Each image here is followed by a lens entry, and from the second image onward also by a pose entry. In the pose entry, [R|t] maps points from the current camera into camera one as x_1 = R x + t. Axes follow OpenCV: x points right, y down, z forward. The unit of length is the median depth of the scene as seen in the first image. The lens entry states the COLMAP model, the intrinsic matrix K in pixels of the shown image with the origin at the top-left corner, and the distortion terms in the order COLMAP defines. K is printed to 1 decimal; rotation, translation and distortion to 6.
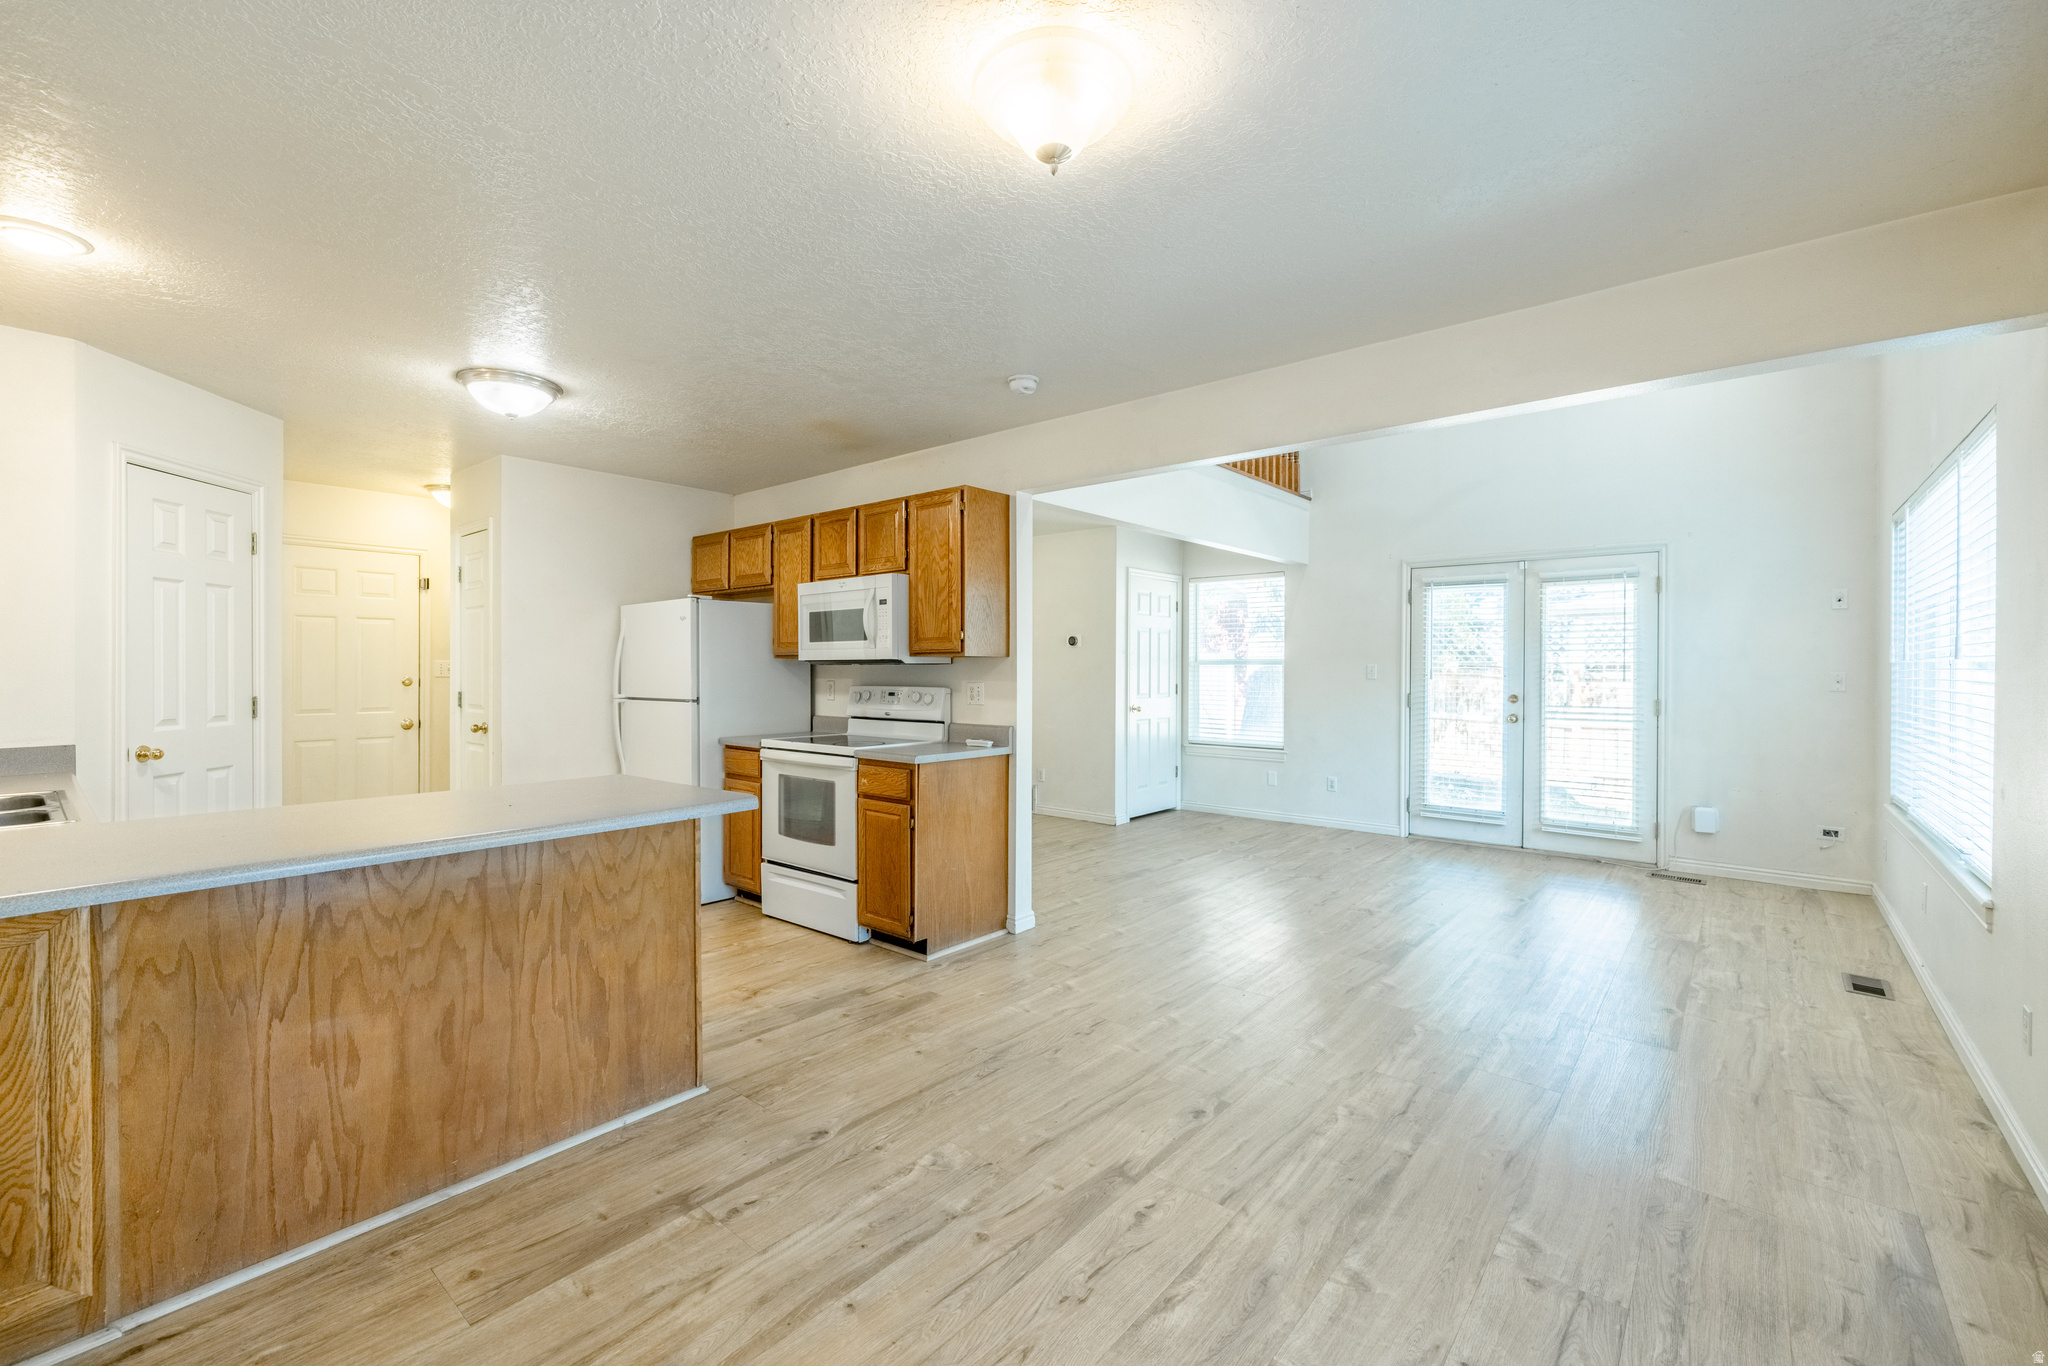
lens RADIAL K [[856.9, 0, 1018.9], [0, 856.9, 669.3], [0, 0, 1]] dist [0.000239, 0.000753]
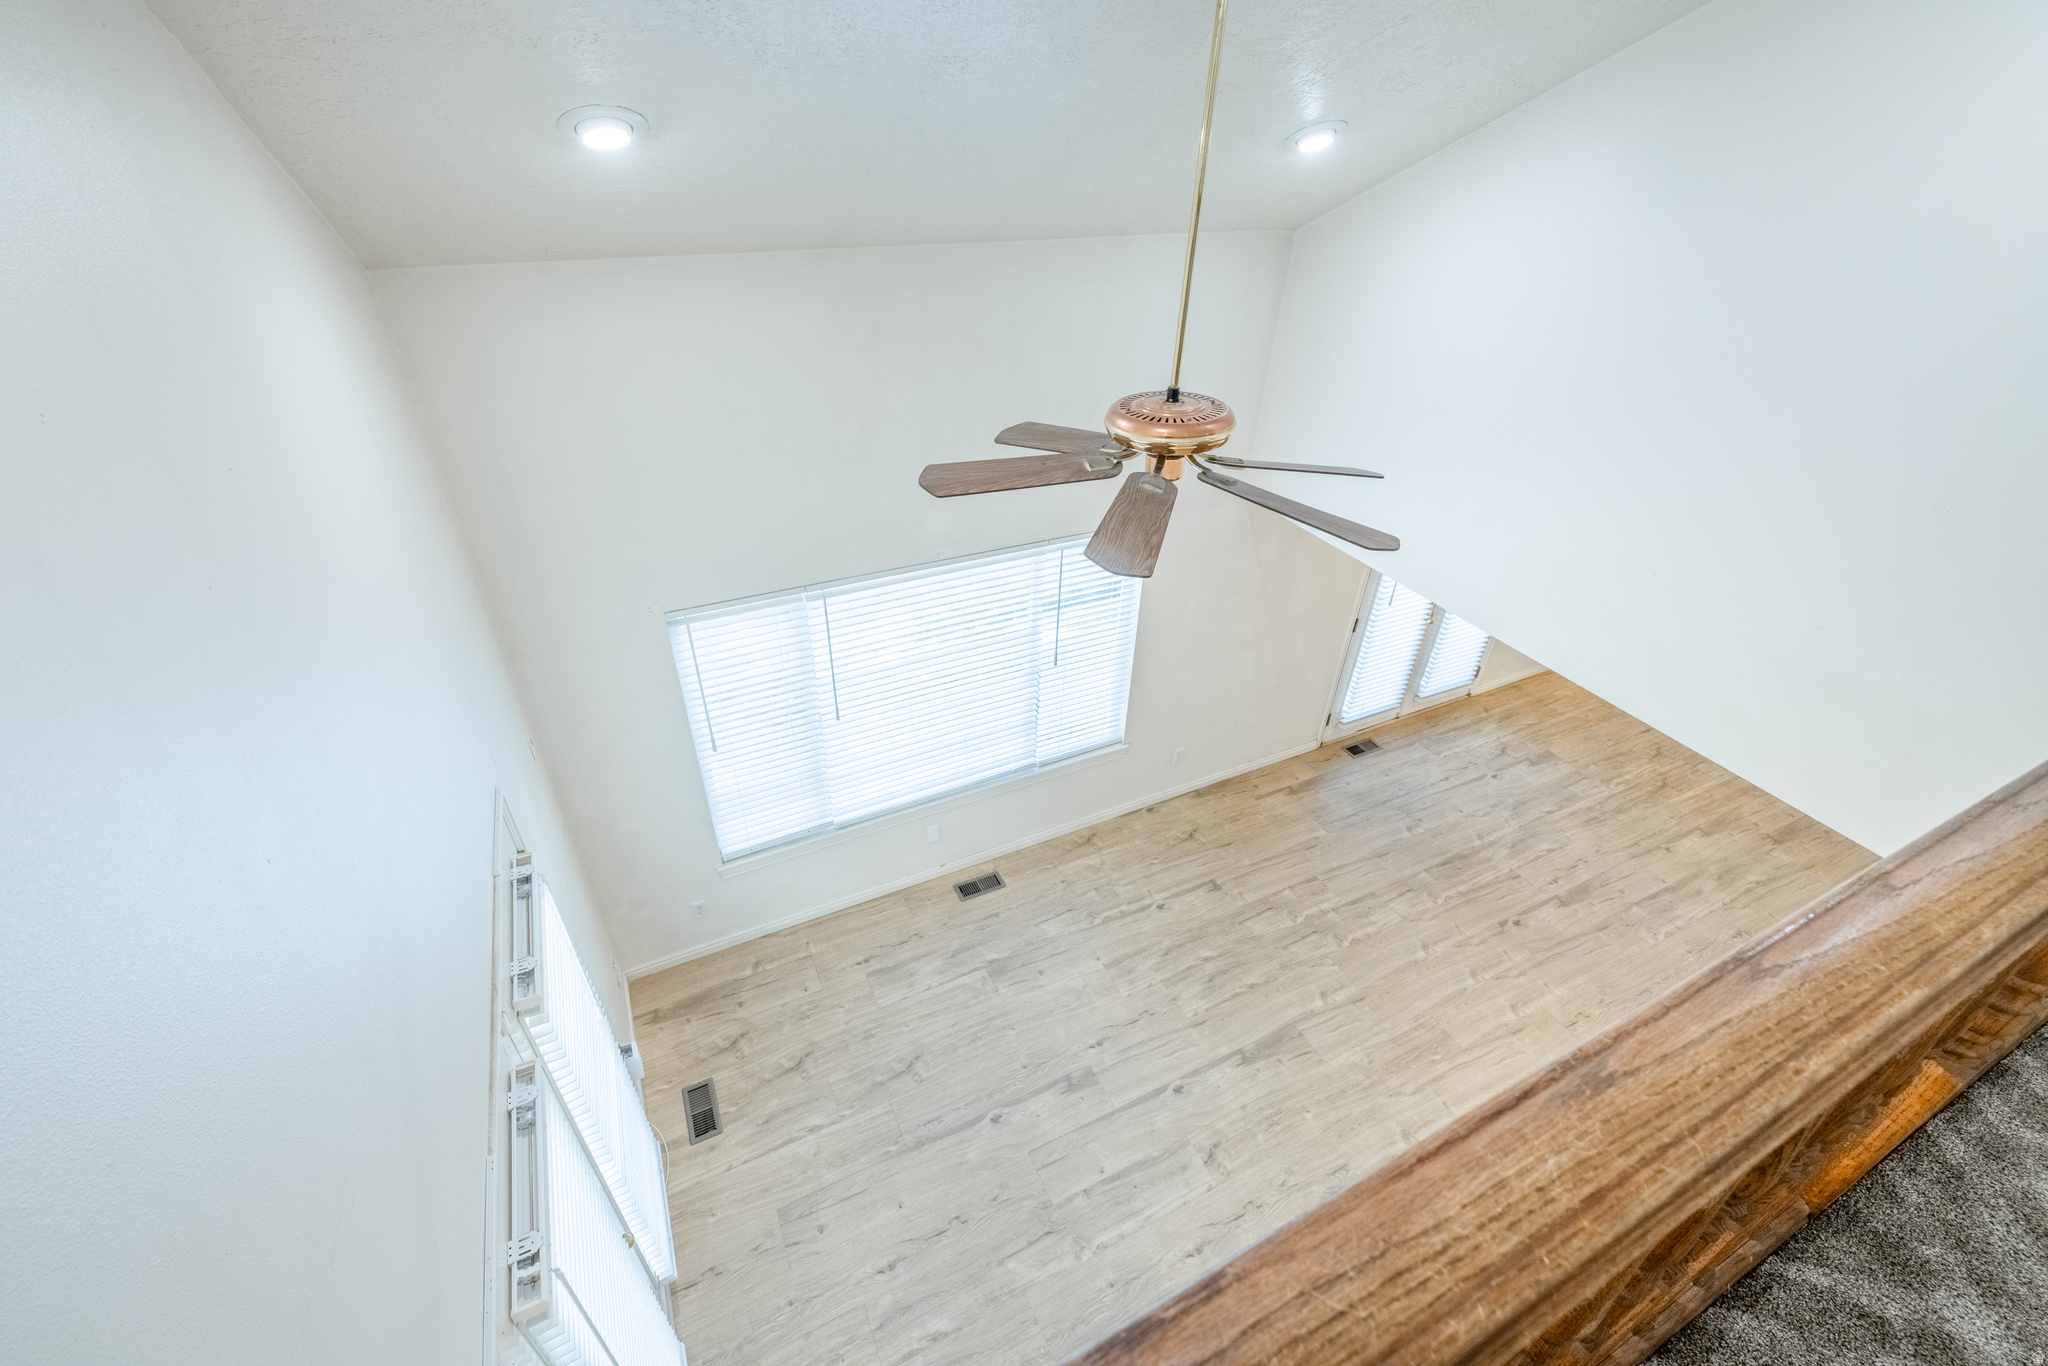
lens RADIAL K [[856.9, 0, 1019.4], [0, 856.9, 672.7], [0, 0, 1]] dist [0.000239, 0.000753]
pose [[-0.915471, -0.248430, 0.316536, 0.602737], [-0.029783, 0.826330, 0.562398, -0.817945], [-0.401280, 0.505432, -0.763880, 2.069728]]
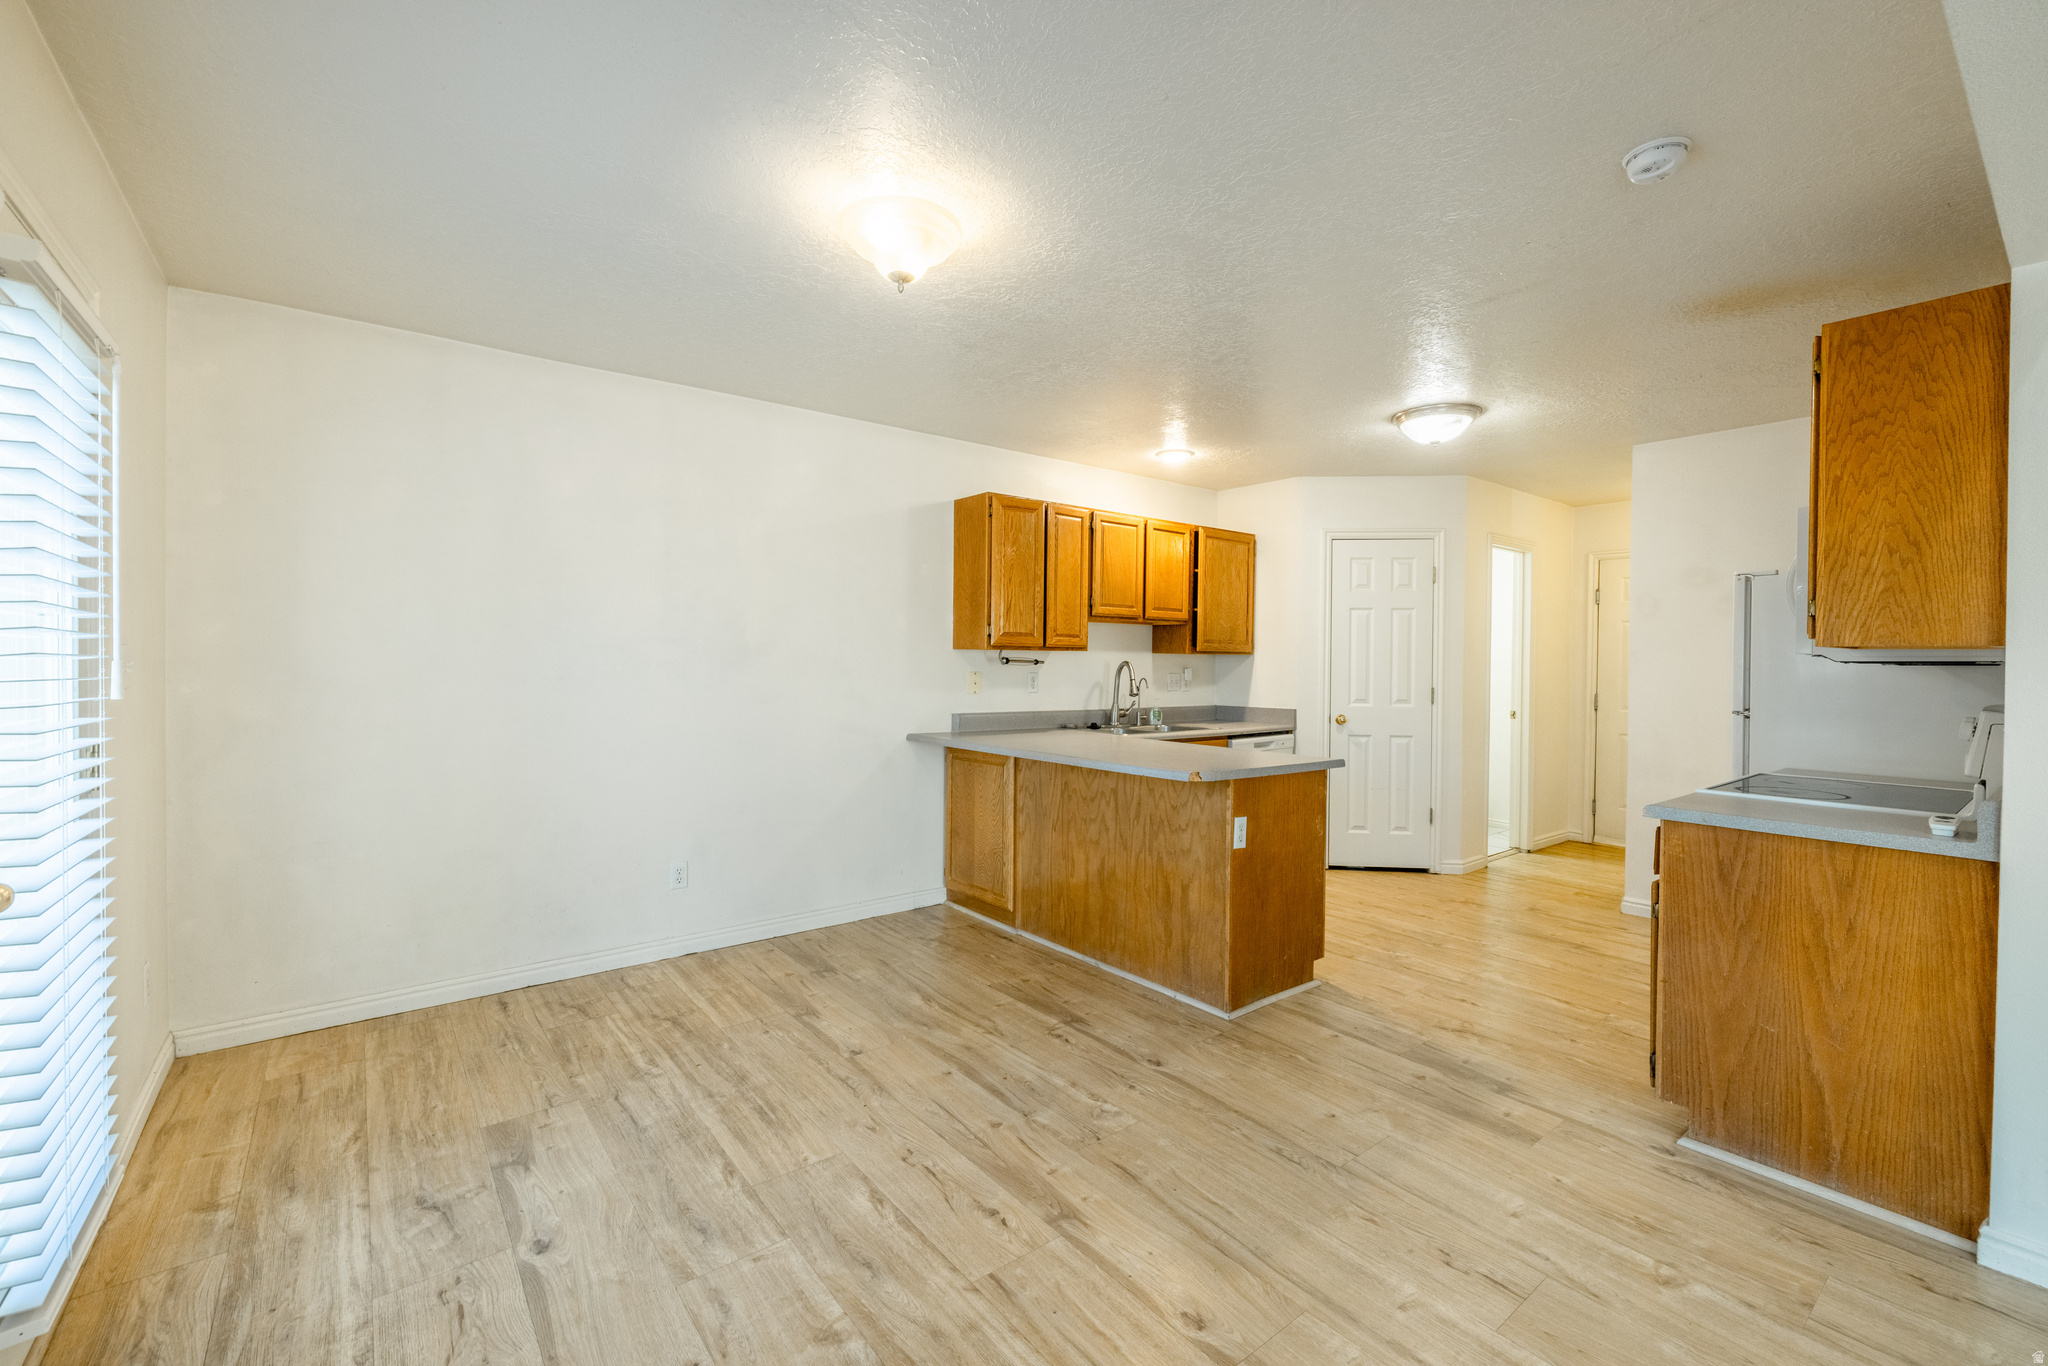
lens RADIAL K [[856.9, 0, 1016.8], [0, 856.9, 671.4], [0, 0, 1]] dist [0.000239, 0.000753]
pose [[-0.203552, 0.007046, -0.979039, 0.682770], [-0.011470, 0.999888, 0.009581, 0.000426], [0.978997, 0.013180, -0.203448, 0.755166]]
